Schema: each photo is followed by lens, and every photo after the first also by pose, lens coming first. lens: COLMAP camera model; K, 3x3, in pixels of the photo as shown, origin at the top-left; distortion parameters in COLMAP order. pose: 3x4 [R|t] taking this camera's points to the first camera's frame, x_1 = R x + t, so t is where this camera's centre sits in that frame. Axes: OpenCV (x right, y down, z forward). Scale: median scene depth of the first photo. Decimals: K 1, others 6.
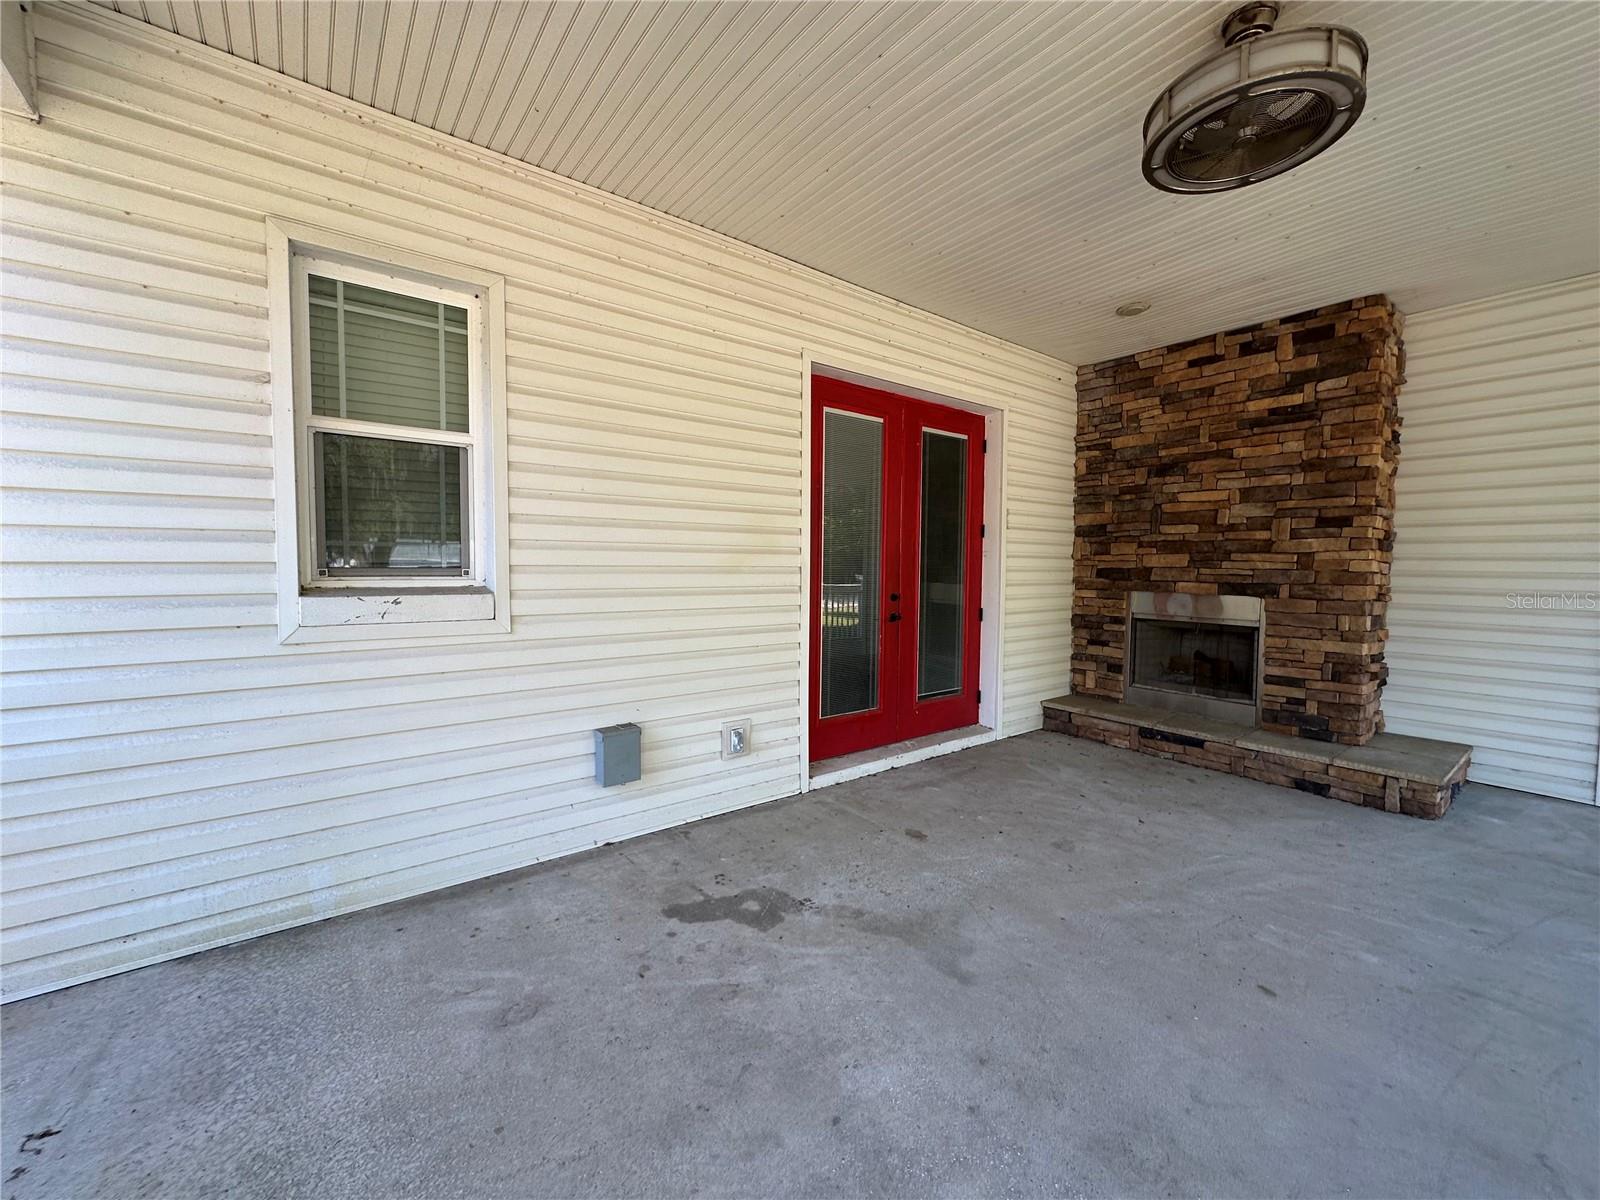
lens RADIAL K [[639.3, 0, 799.4], [0, 639.3, 598.1], [0, 0, 1]] dist [-0.004088, 0.000192]
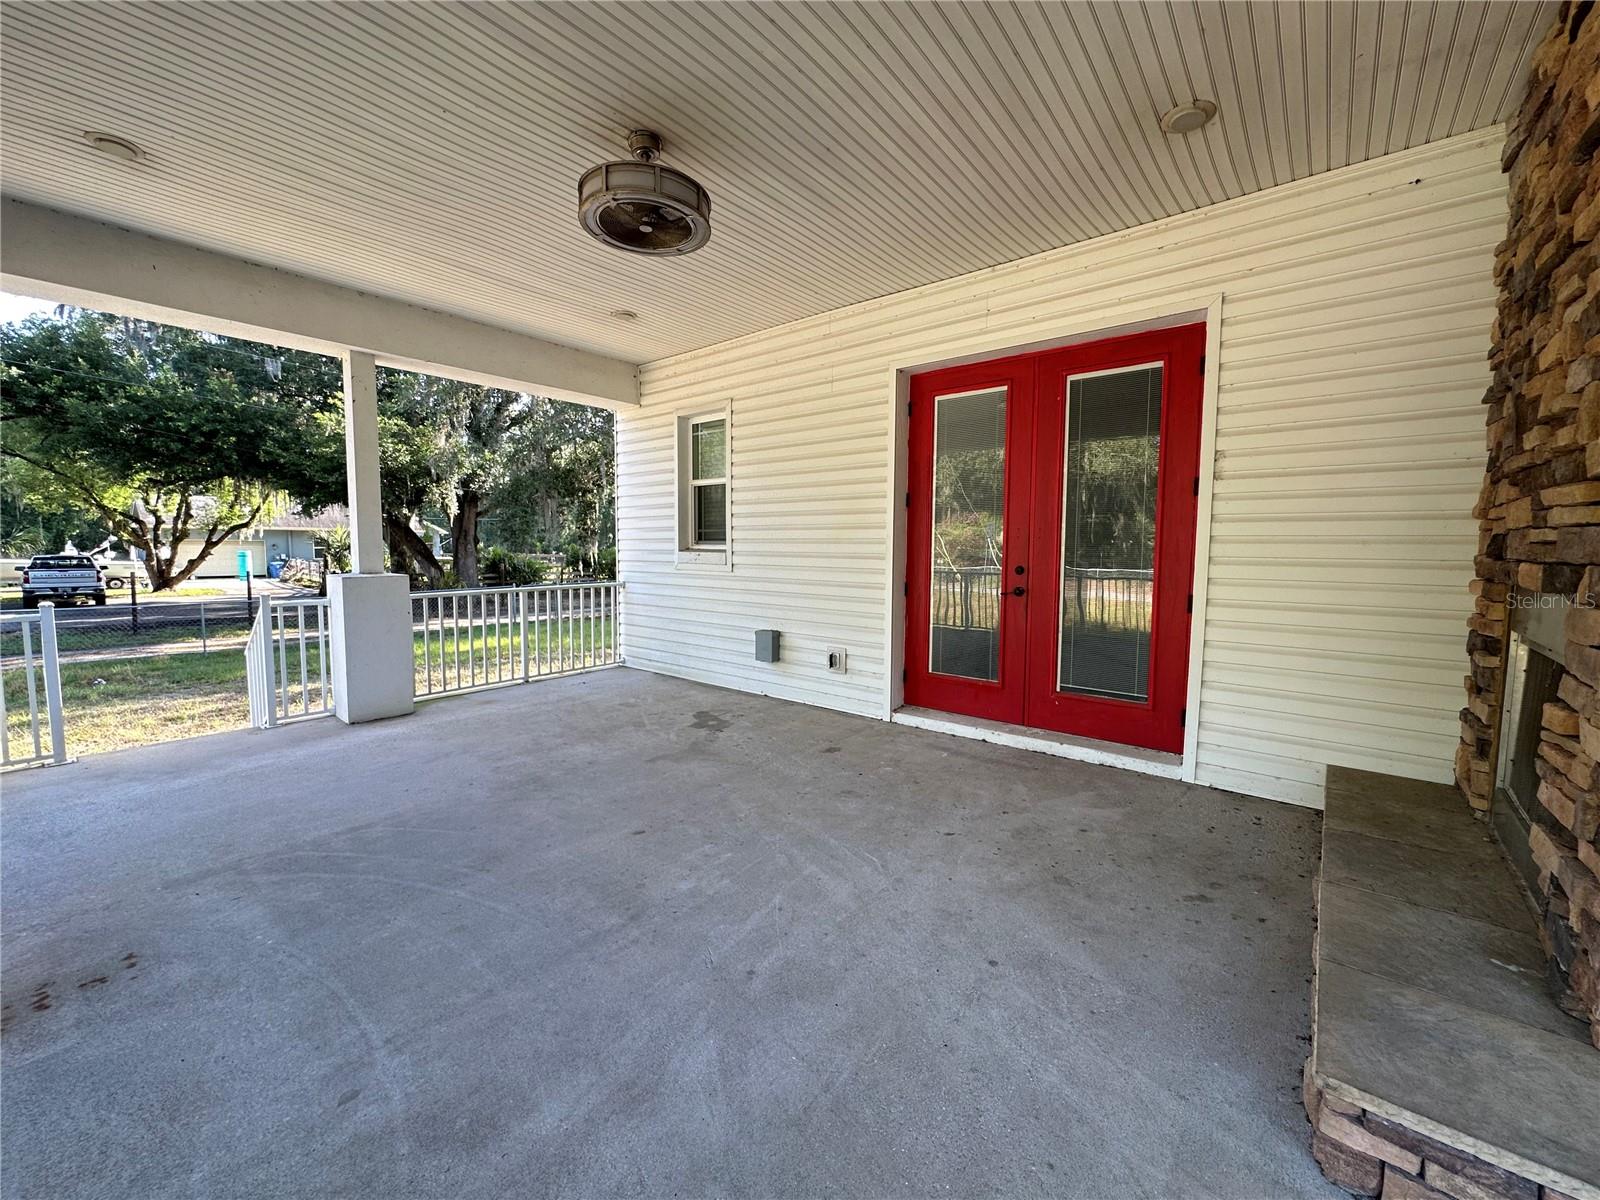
lens RADIAL K [[639.3, 0, 800.8], [0, 639.3, 598.0], [0, 0, 1]] dist [-0.004088, 0.000192]
pose [[0.224609, 0.071482, -0.971824, 1.314159], [-0.056885, 0.996567, 0.060154, 0.001506], [0.972787, 0.041771, 0.227904, 0.619233]]
